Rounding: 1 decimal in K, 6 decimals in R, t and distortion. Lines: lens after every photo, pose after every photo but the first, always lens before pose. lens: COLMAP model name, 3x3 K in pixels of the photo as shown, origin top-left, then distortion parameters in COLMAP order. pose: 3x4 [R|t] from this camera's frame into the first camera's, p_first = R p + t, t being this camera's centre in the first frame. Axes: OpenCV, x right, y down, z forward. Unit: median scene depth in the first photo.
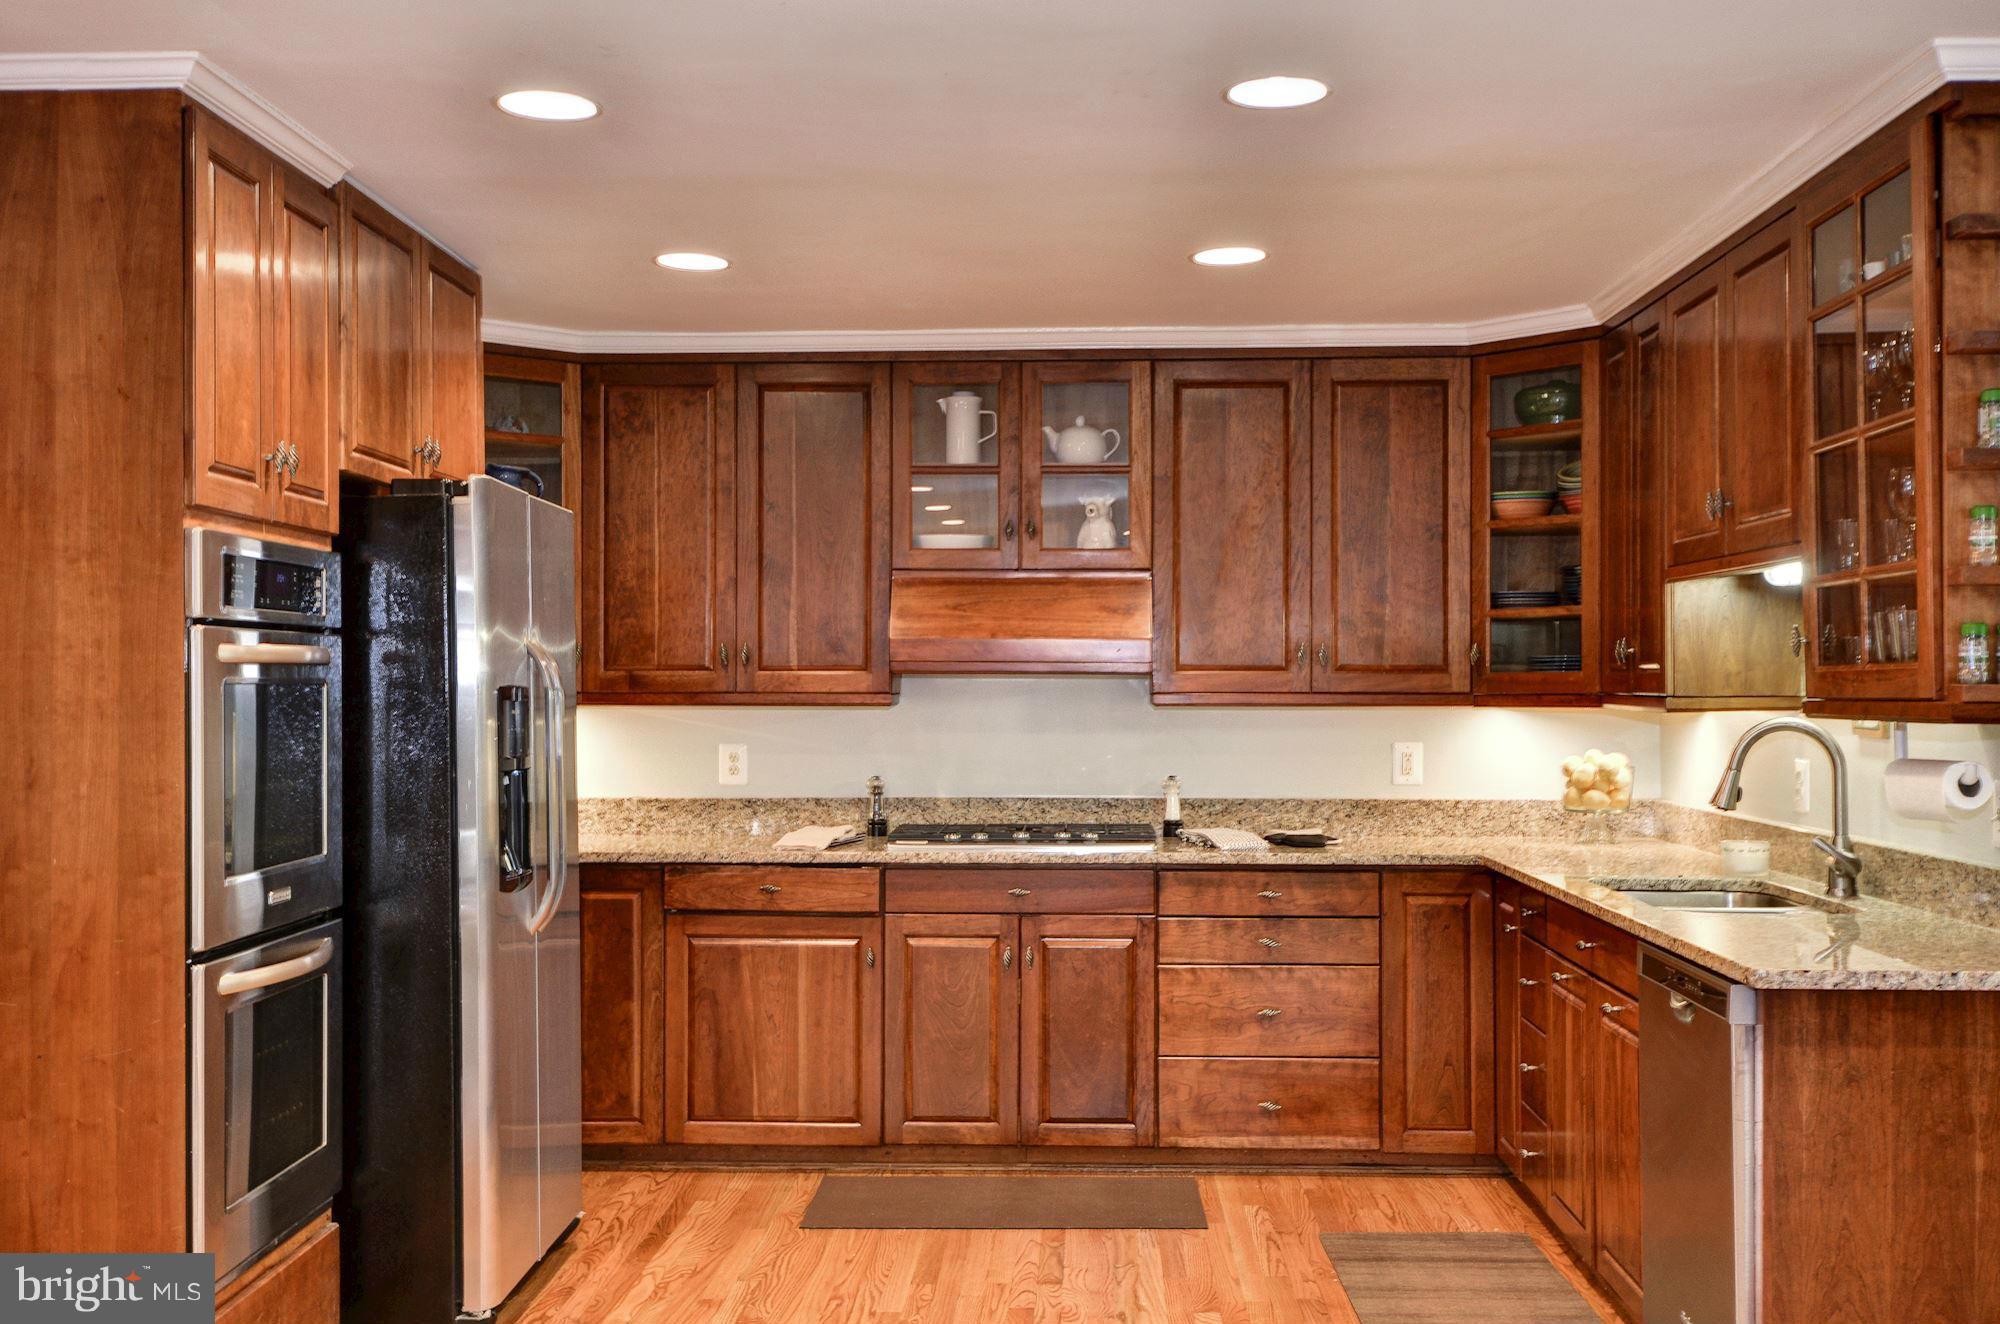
lens RADIAL K [[2014.4, 0, 996.3], [0, 2014.4, 669.5], [0, 0, 1]] dist [0.014578, 0.000000]
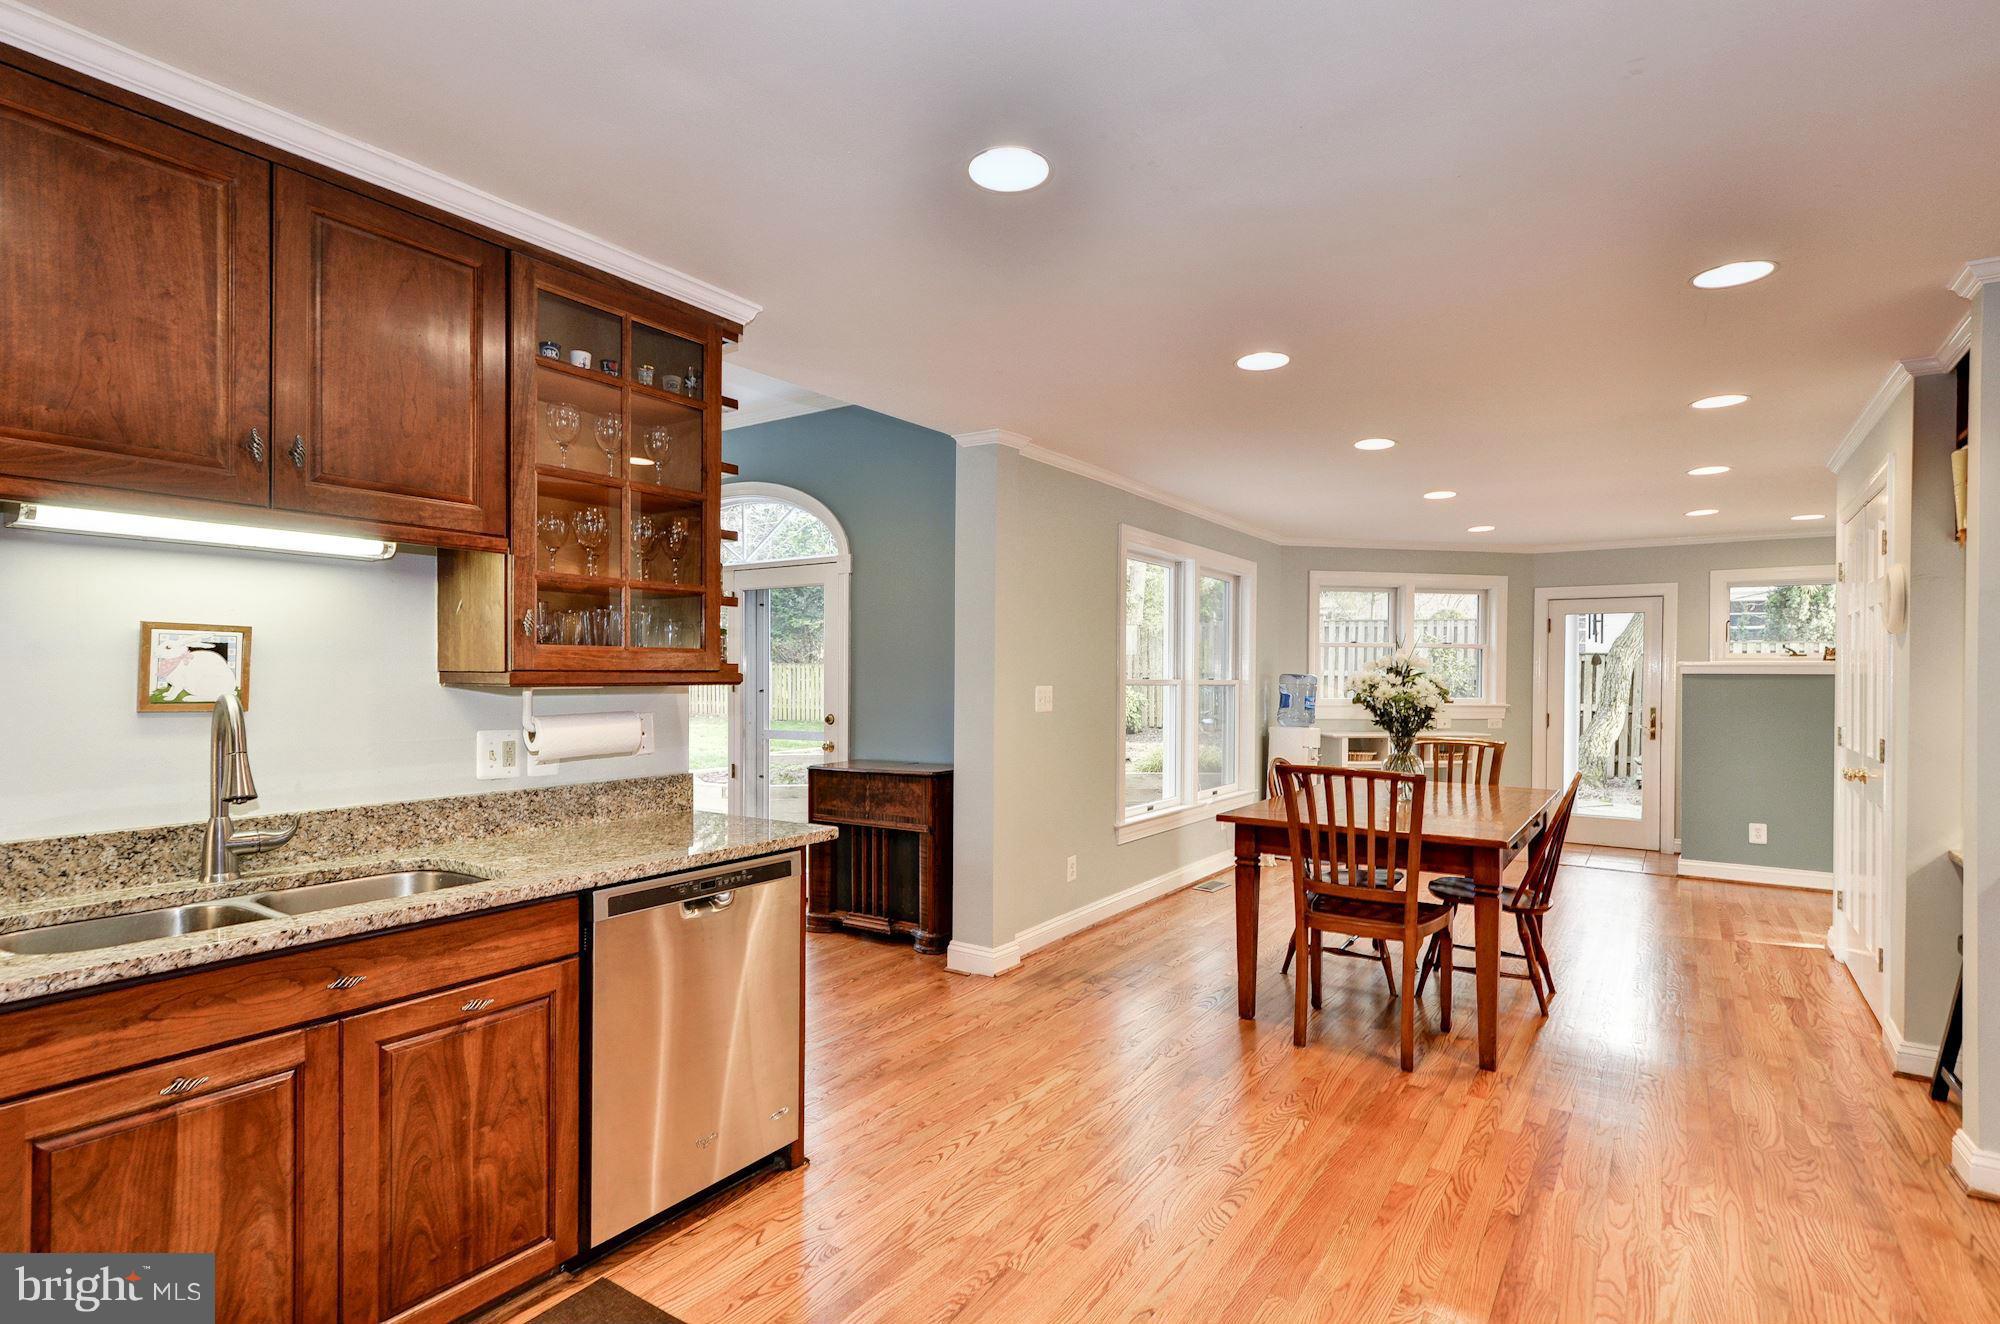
lens RADIAL K [[964.5, 0, 1000.6], [0, 964.5, 674.9], [0, 0, 1]] dist [0.003630, 0.000362]
pose [[-0.842669, 0.002612, 0.538425, -0.109143], [-0.001287, 0.999976, -0.006865, 0.013960], [-0.538430, -0.006478, -0.842645, 0.929438]]
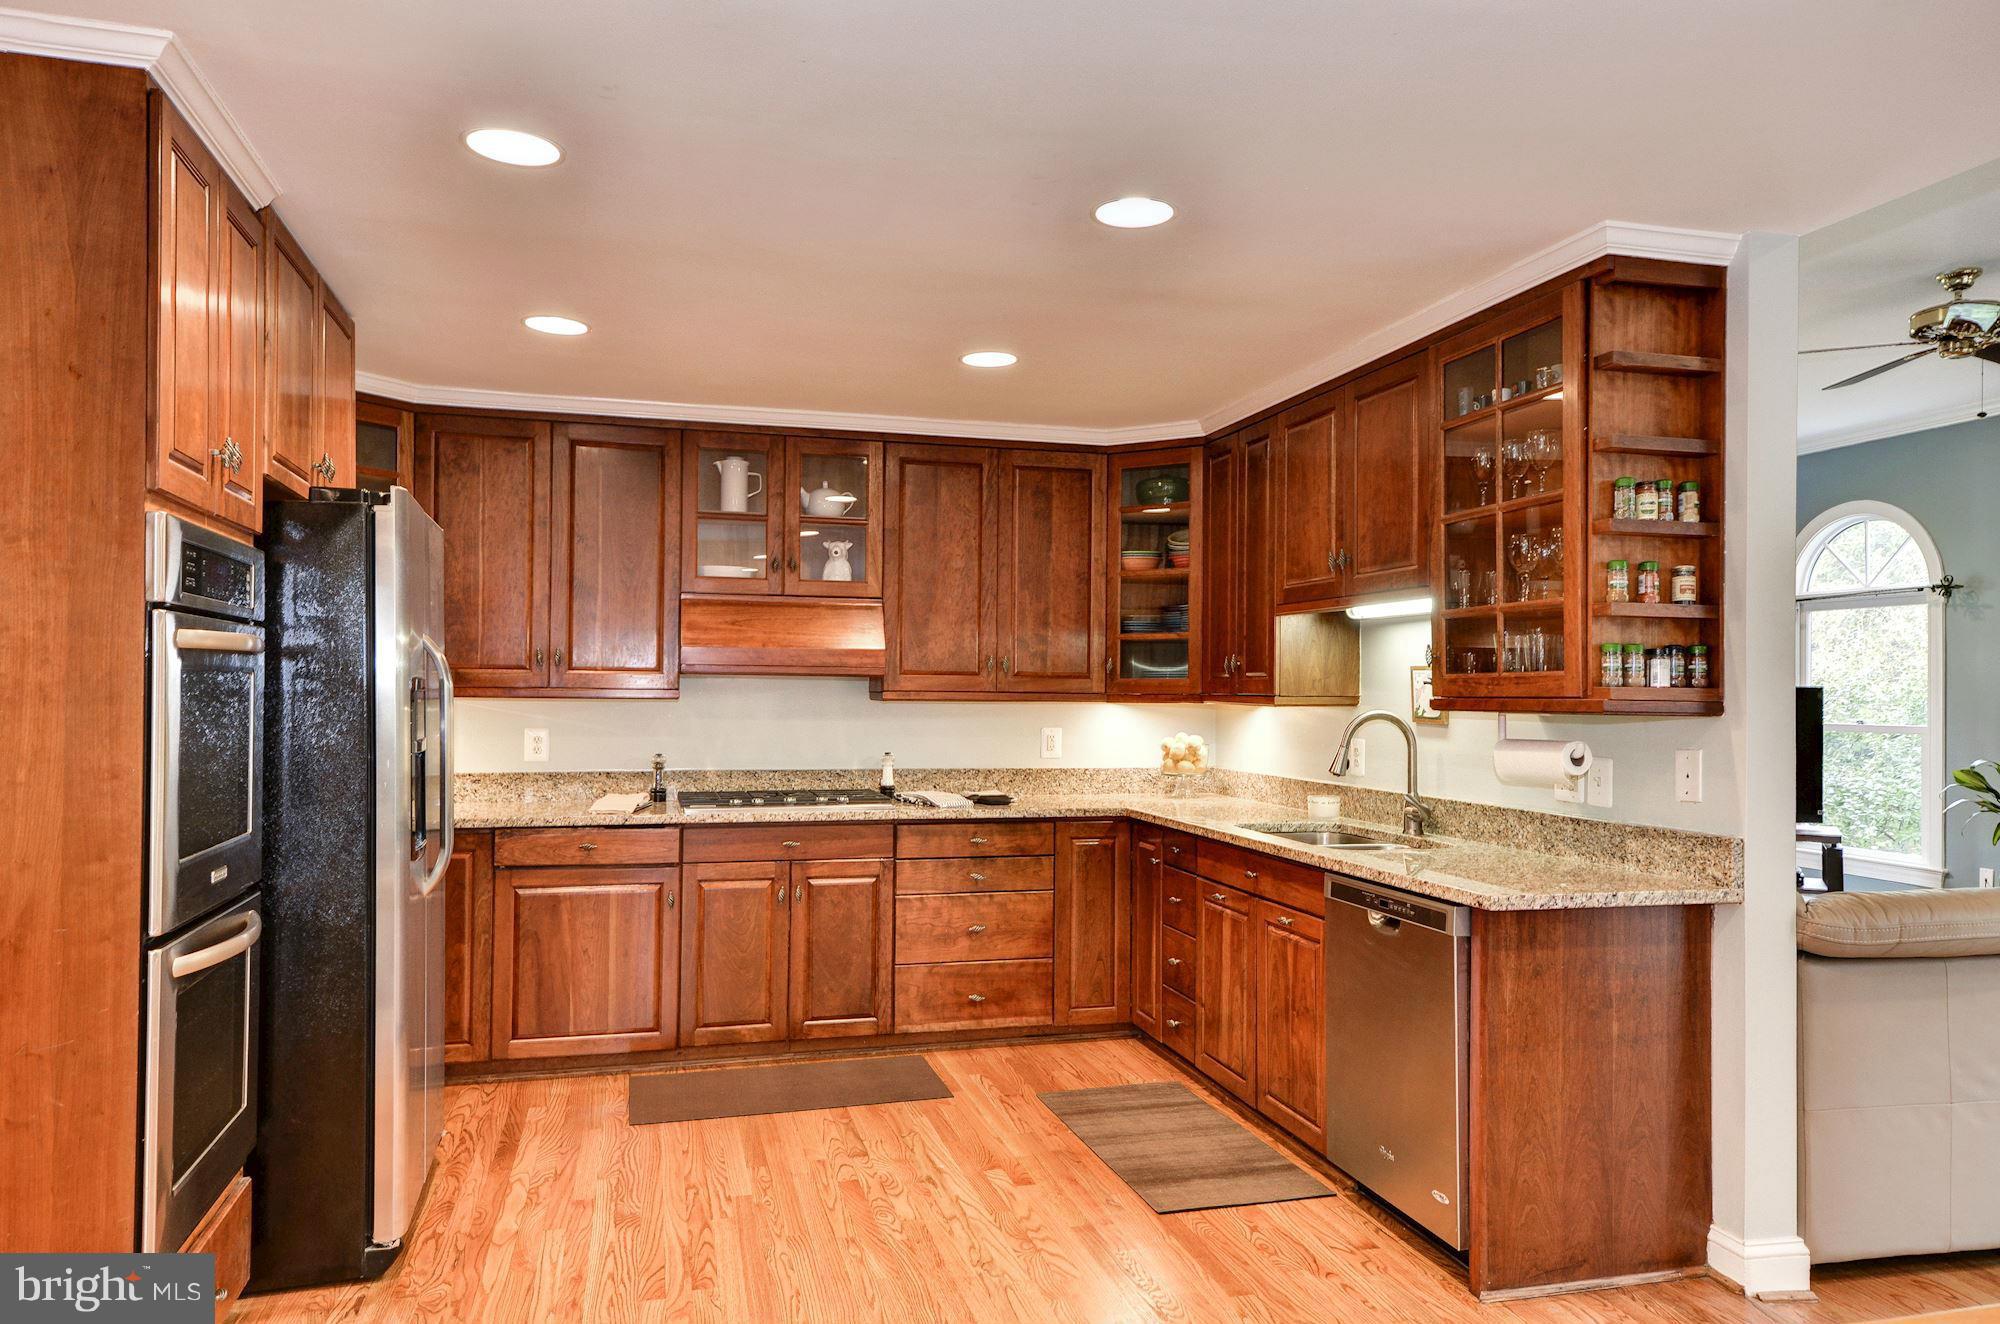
lens RADIAL K [[1328.7, 0, 1000.6], [0, 1328.7, 673.9], [0, 0, 1]] dist [0.030861, -0.006930]
pose [[0.953040, 0.013227, 0.302555, -0.121820], [-0.011799, 0.999909, -0.006547, 0.005645], [-0.302614, 0.002670, 0.953110, 0.146755]]
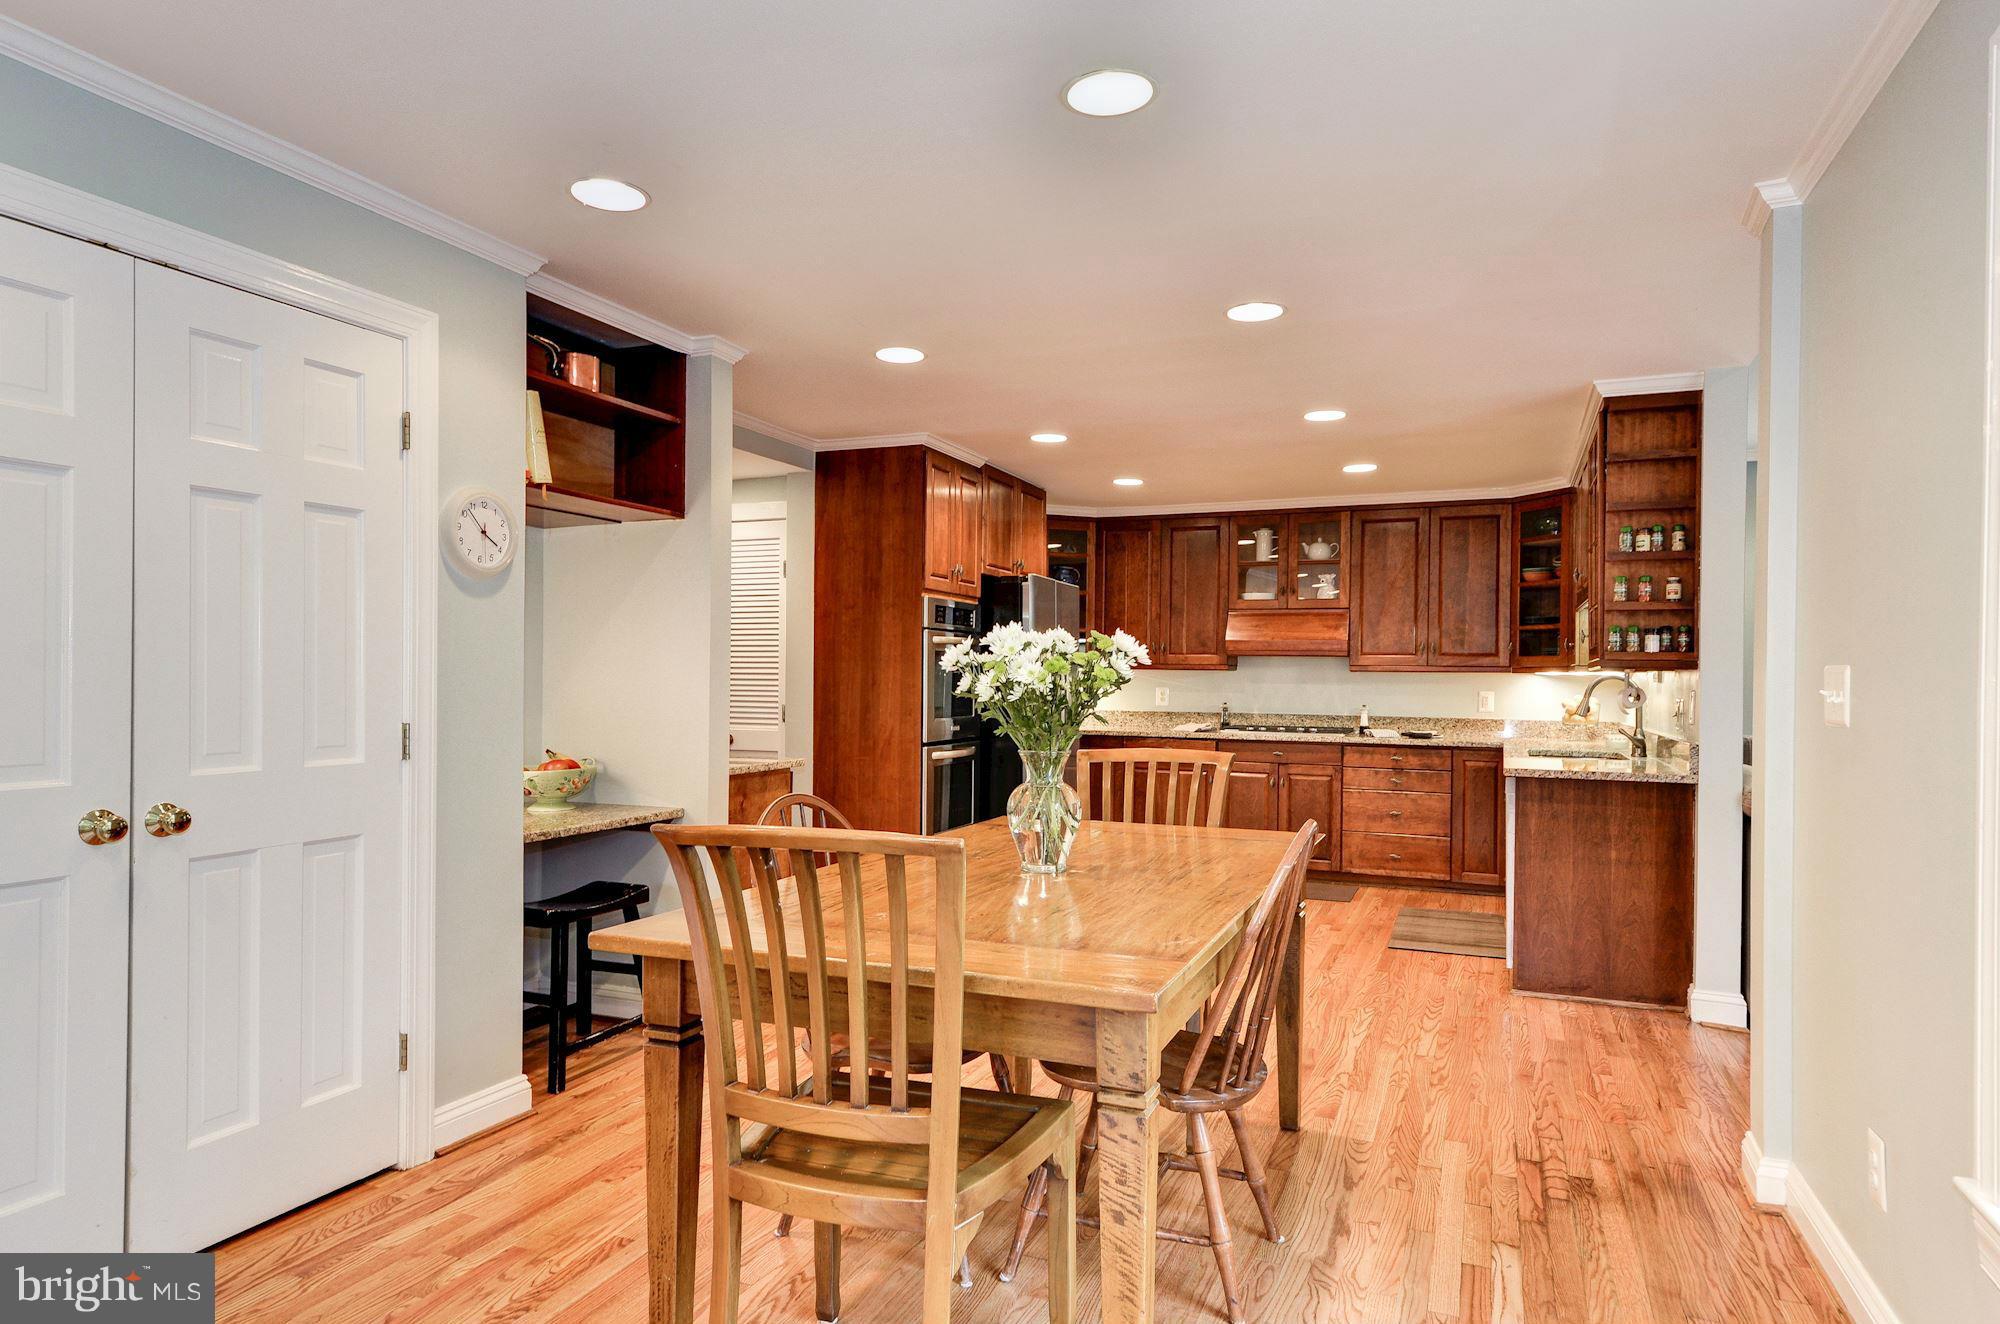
lens RADIAL K [[1163.7, 0, 1002.4], [0, 1163.7, 676.7], [0, 0, 1]] dist [0.027171, 0.000473]
pose [[0.937489, 0.011440, -0.347826, 0.175163], [-0.009736, 0.999931, 0.006646, 0.020189], [0.347878, -0.002844, 0.937536, -0.319557]]
